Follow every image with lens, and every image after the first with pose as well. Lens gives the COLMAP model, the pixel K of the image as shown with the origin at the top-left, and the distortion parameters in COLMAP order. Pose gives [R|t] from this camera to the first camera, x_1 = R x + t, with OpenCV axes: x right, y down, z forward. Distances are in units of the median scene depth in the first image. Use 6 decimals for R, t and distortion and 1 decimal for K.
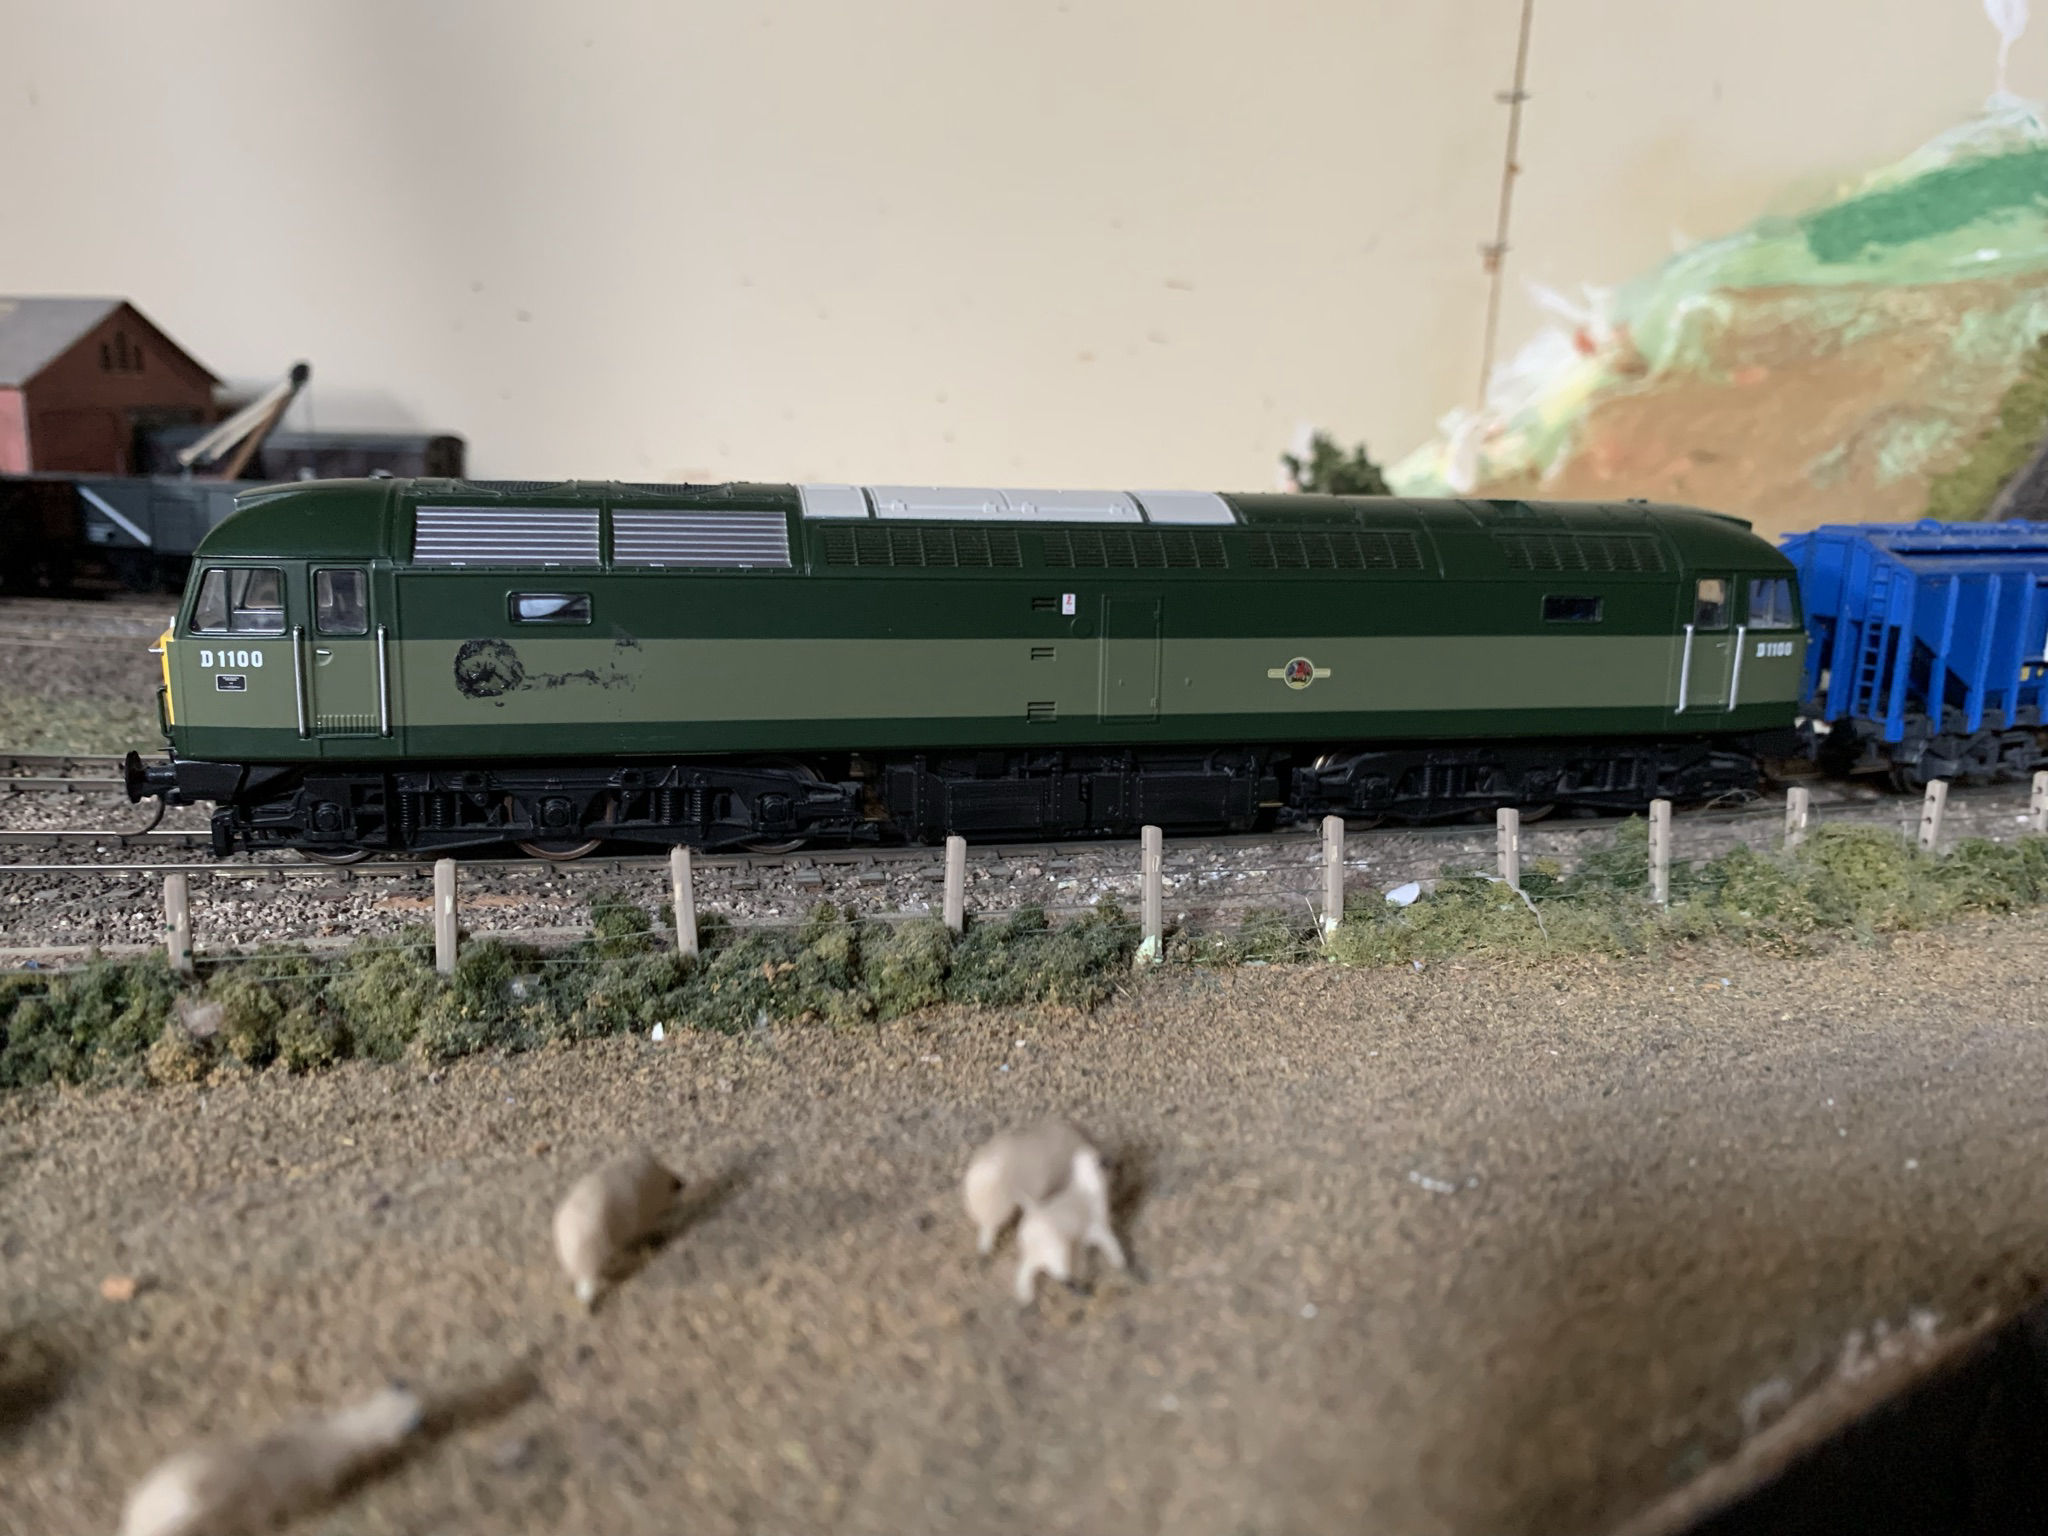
lens RADIAL K [[1602.5, 0, 1051.7], [0, 1602.5, 743.8], [0, 0, 1]] dist [0.000867, -0.020833]
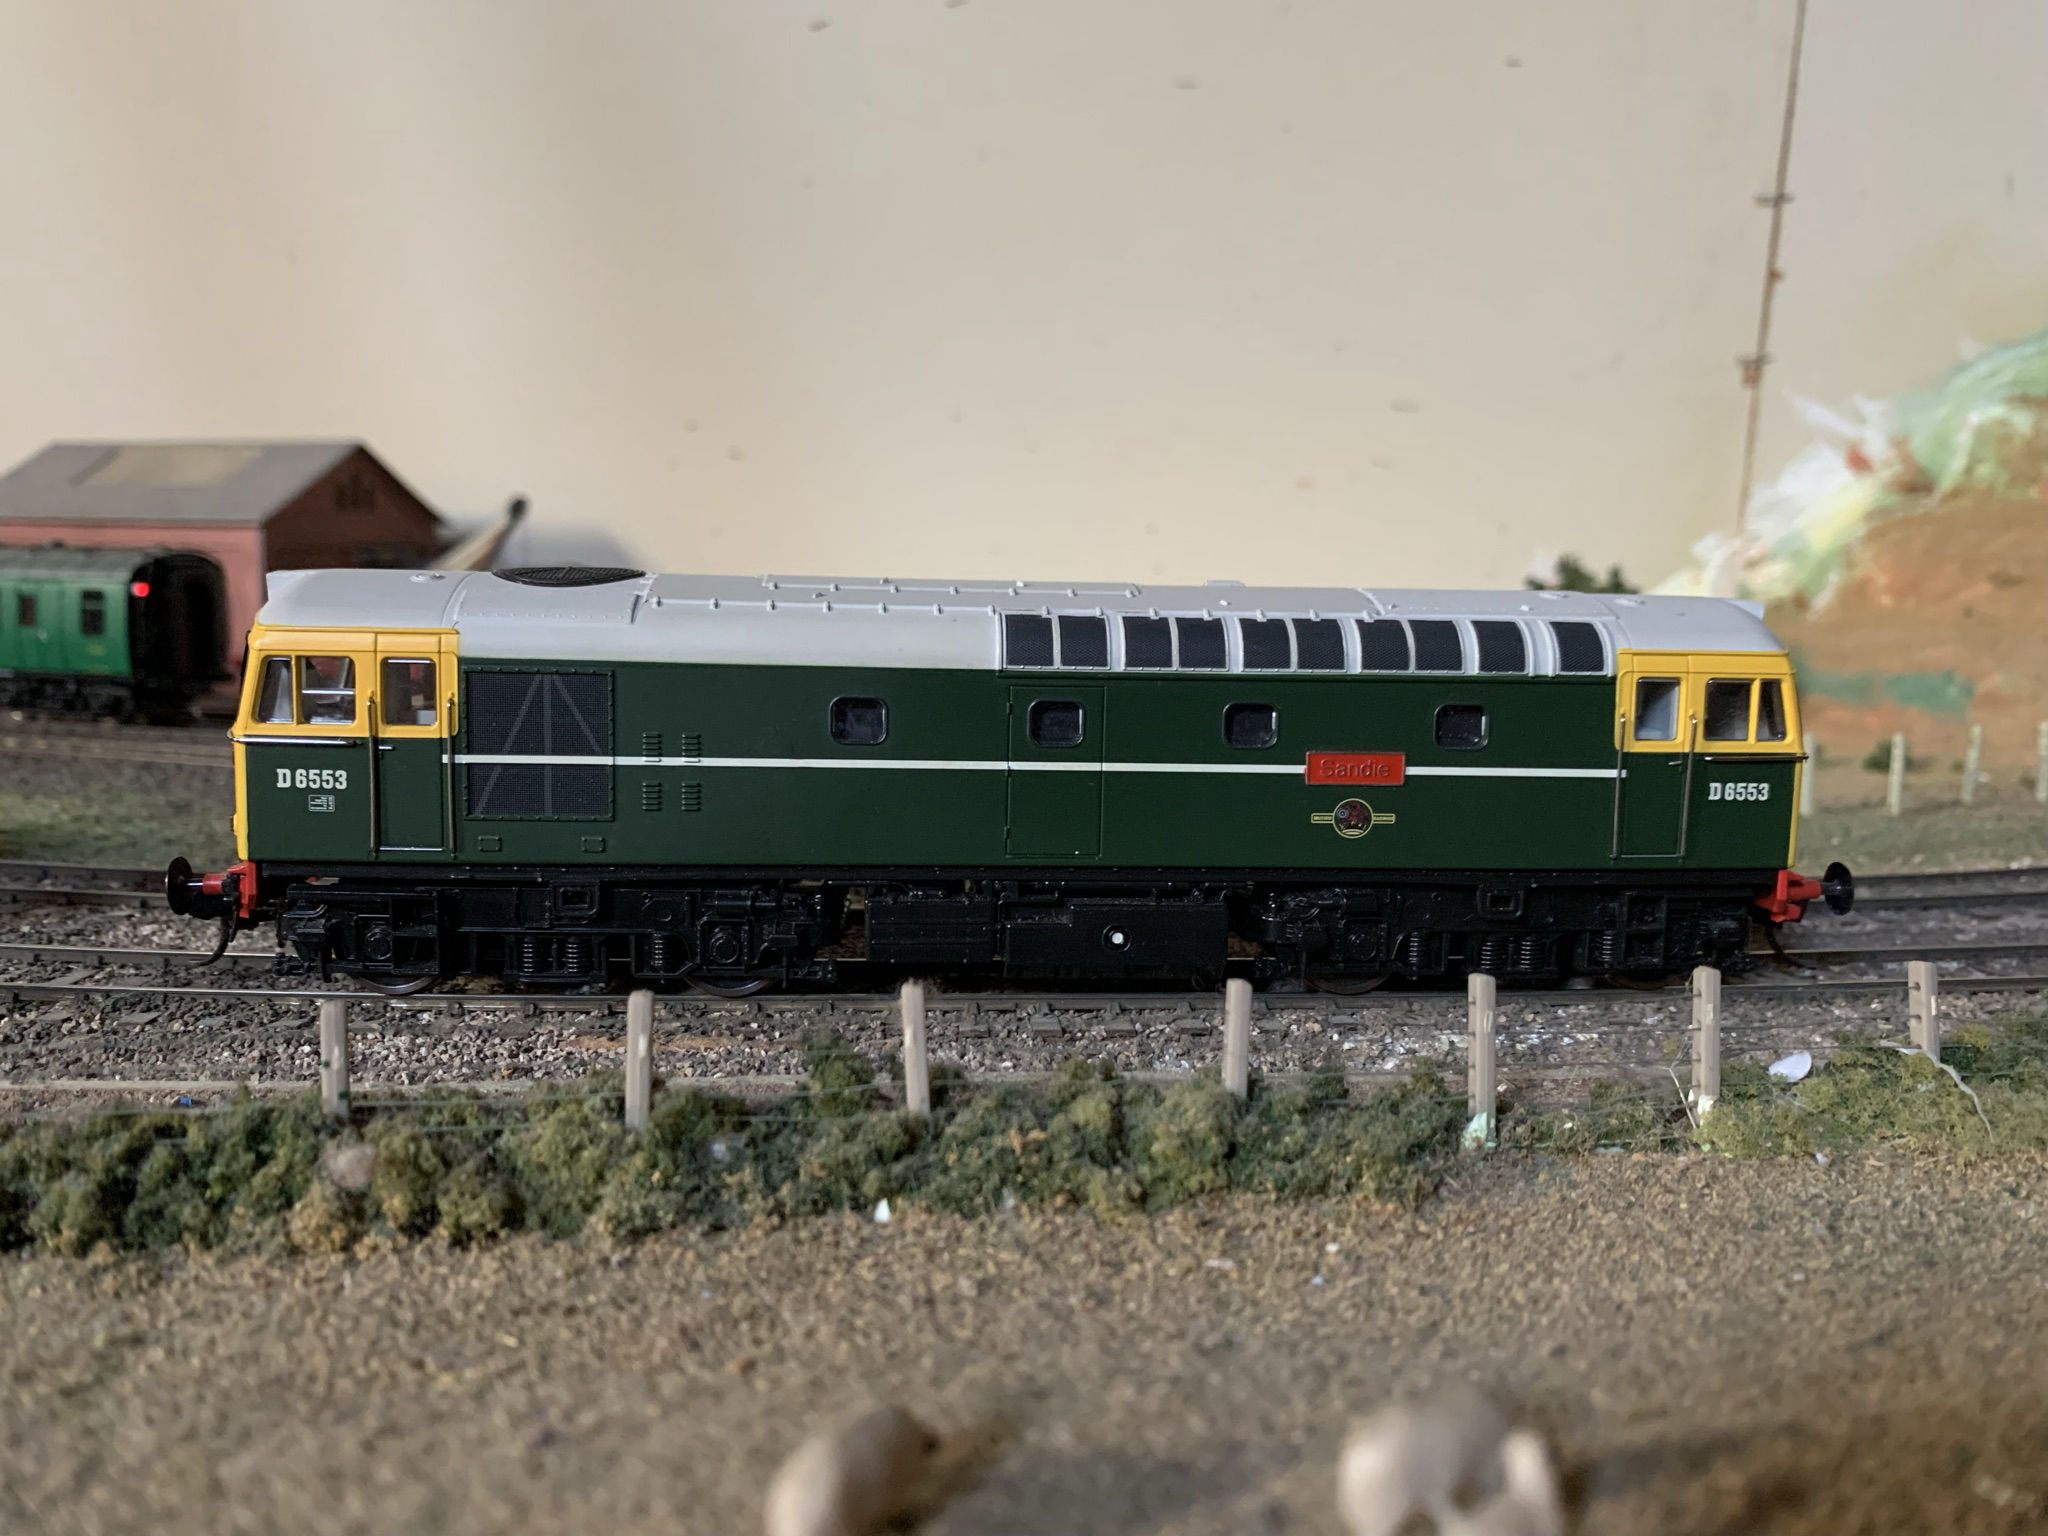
lens RADIAL K [[1602.5, 0, 1025.1], [0, 1602.5, 758.5], [0, 0, 1]] dist [0.000867, -0.020833]
pose [[0.991604, 0.006341, -0.129158, -0.066759], [-0.017407, 0.996252, -0.084730, 0.017017], [0.128136, 0.086267, 0.987998, 0.174837]]
